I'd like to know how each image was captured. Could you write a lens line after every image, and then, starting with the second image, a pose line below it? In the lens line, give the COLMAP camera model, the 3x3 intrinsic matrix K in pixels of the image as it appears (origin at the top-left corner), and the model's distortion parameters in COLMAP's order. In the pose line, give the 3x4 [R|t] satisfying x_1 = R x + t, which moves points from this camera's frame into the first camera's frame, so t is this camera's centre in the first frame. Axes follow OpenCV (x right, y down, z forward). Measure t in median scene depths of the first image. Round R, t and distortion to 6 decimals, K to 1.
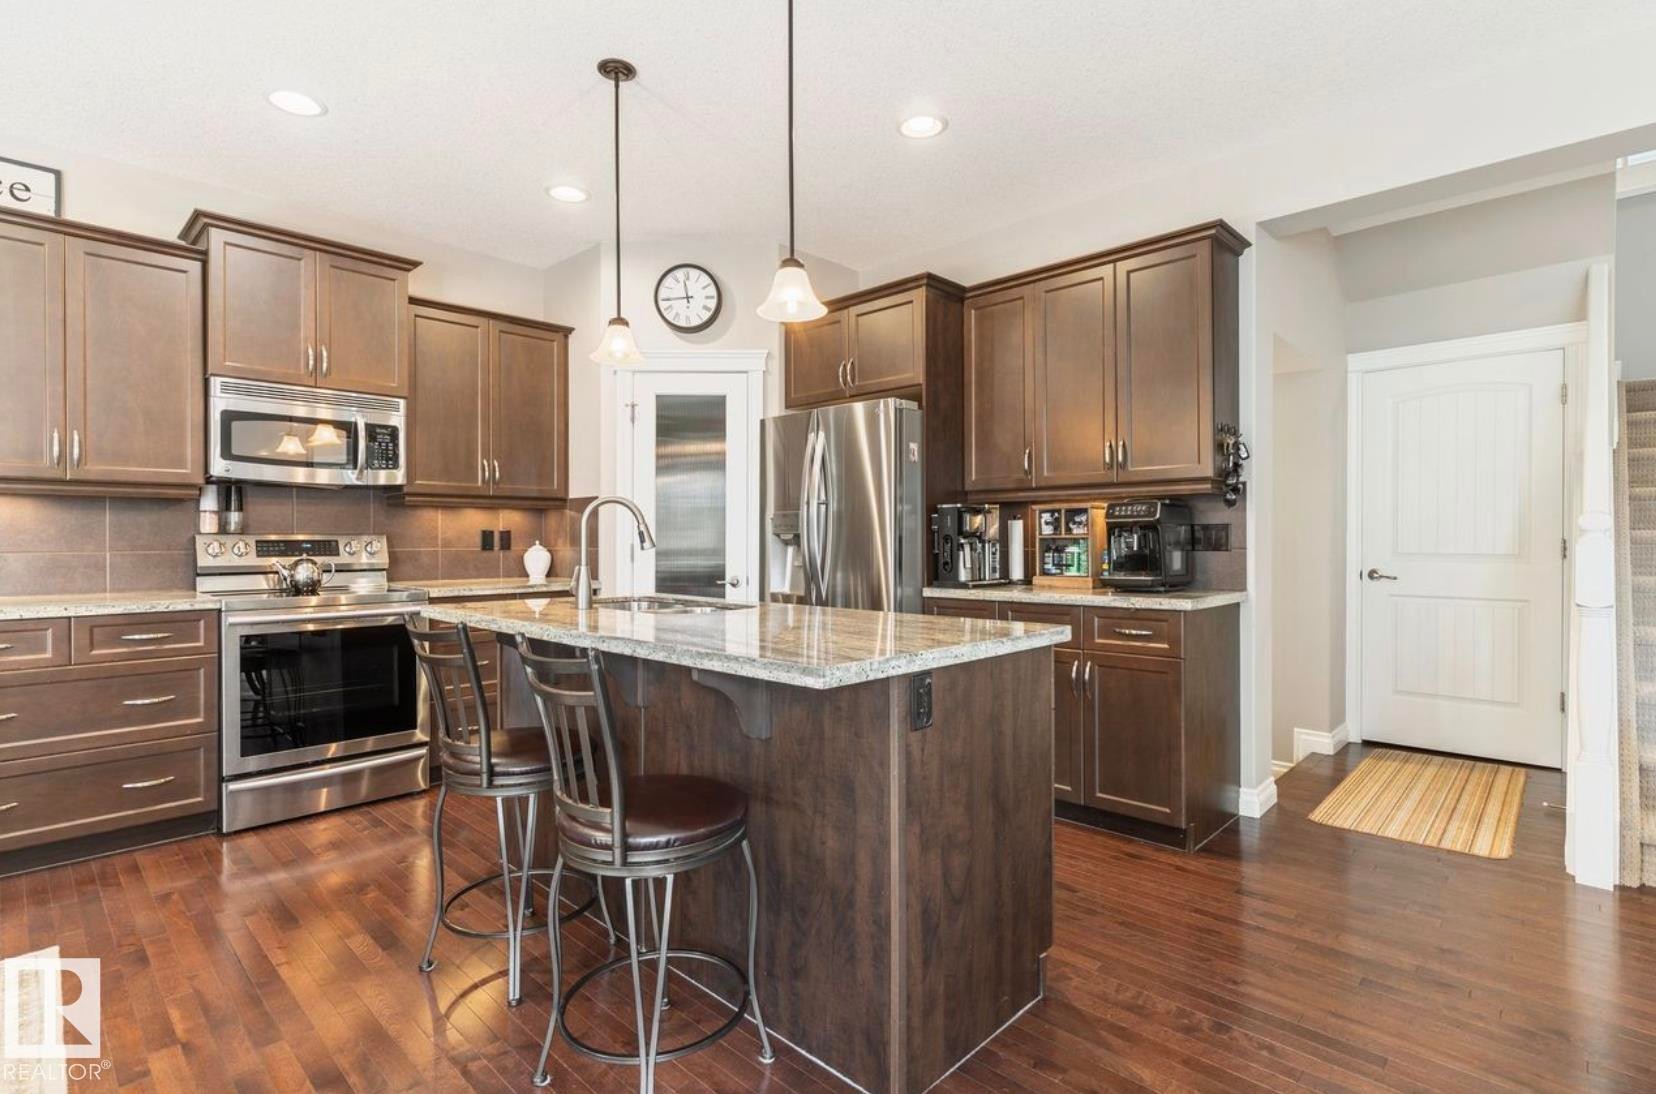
lens RADIAL K [[801.0, 0, 829.4], [0, 801.0, 543.9], [0, 0, 1]] dist [0.000669, 0.001600]
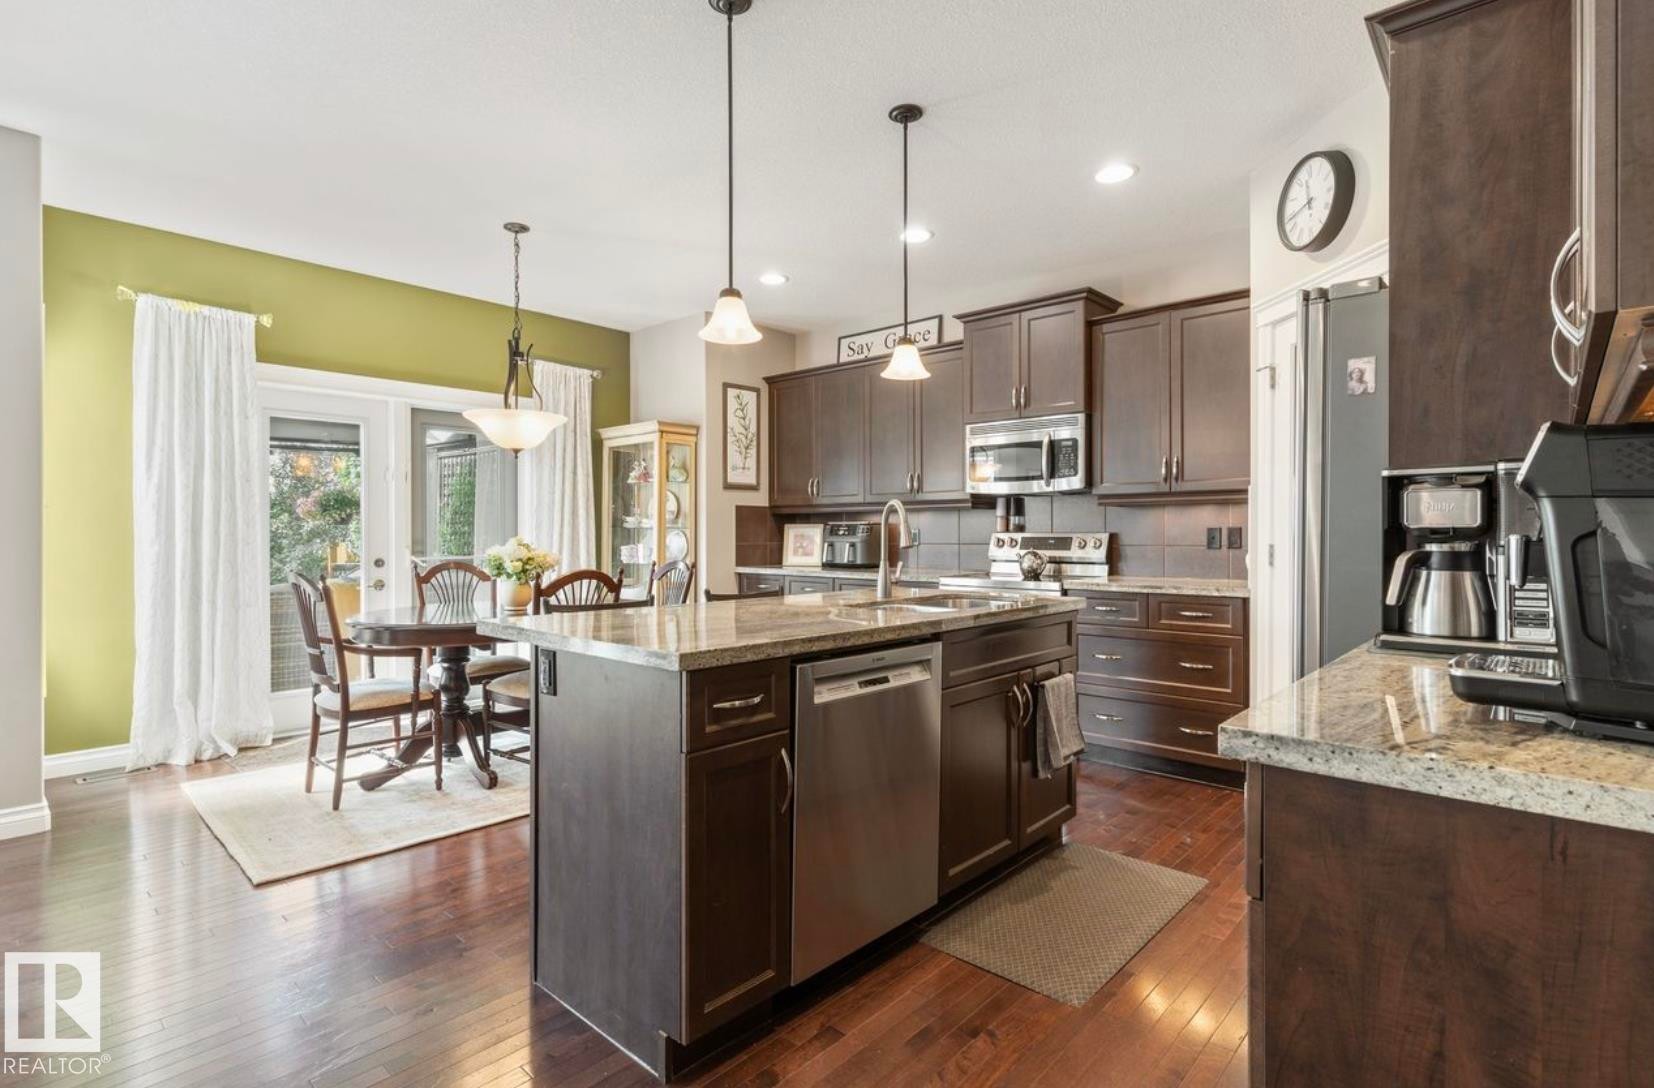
lens RADIAL K [[800.0, 0, 818.5], [0, 800.0, 535.1], [0, 0, 1]] dist [0.000669, 0.001600]
pose [[0.022420, 0.002595, -0.999745, 0.622456], [-0.007810, 0.999967, 0.002421, -0.008856], [0.999718, 0.007754, 0.022440, 0.637657]]
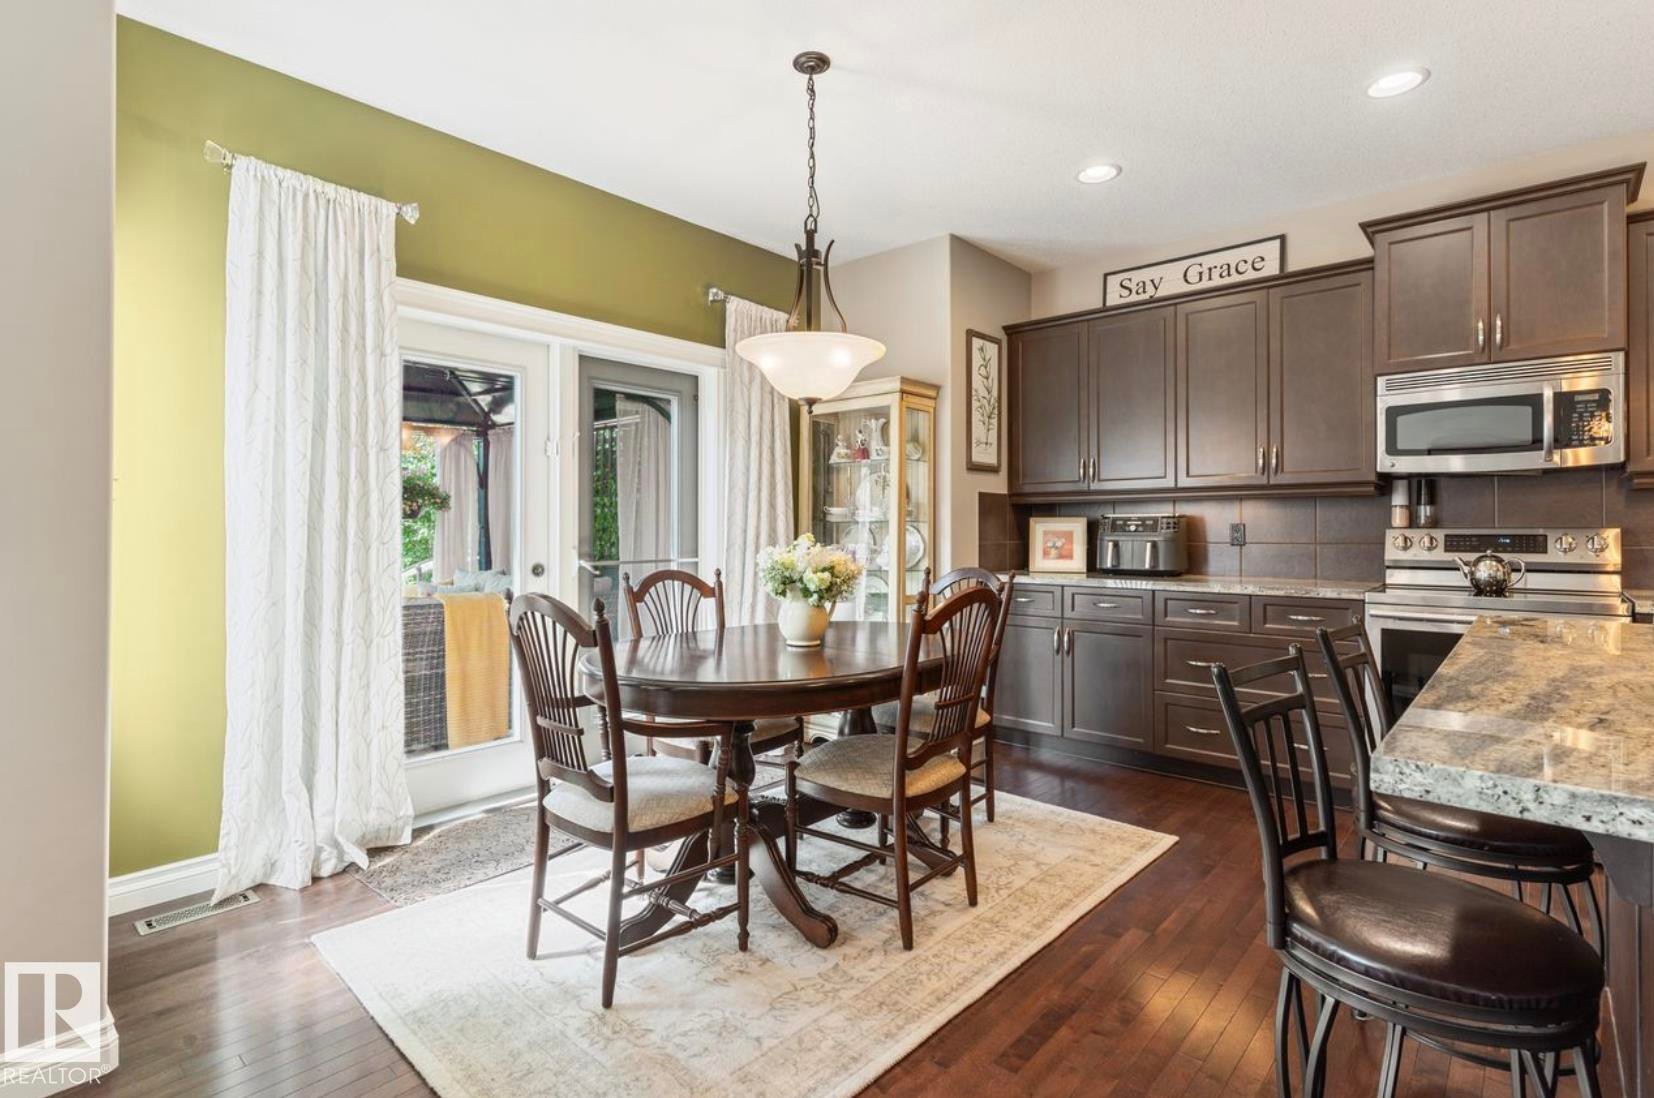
lens RADIAL K [[803.7, 0, 816.5], [0, 803.7, 522.5], [0, 0, 1]] dist [0.002772, -0.000727]
pose [[0.033209, -0.008403, -0.999413, 0.225761], [-0.008105, 0.999930, -0.008676, -0.004347], [0.999416, 0.008388, 0.033138, 0.217953]]
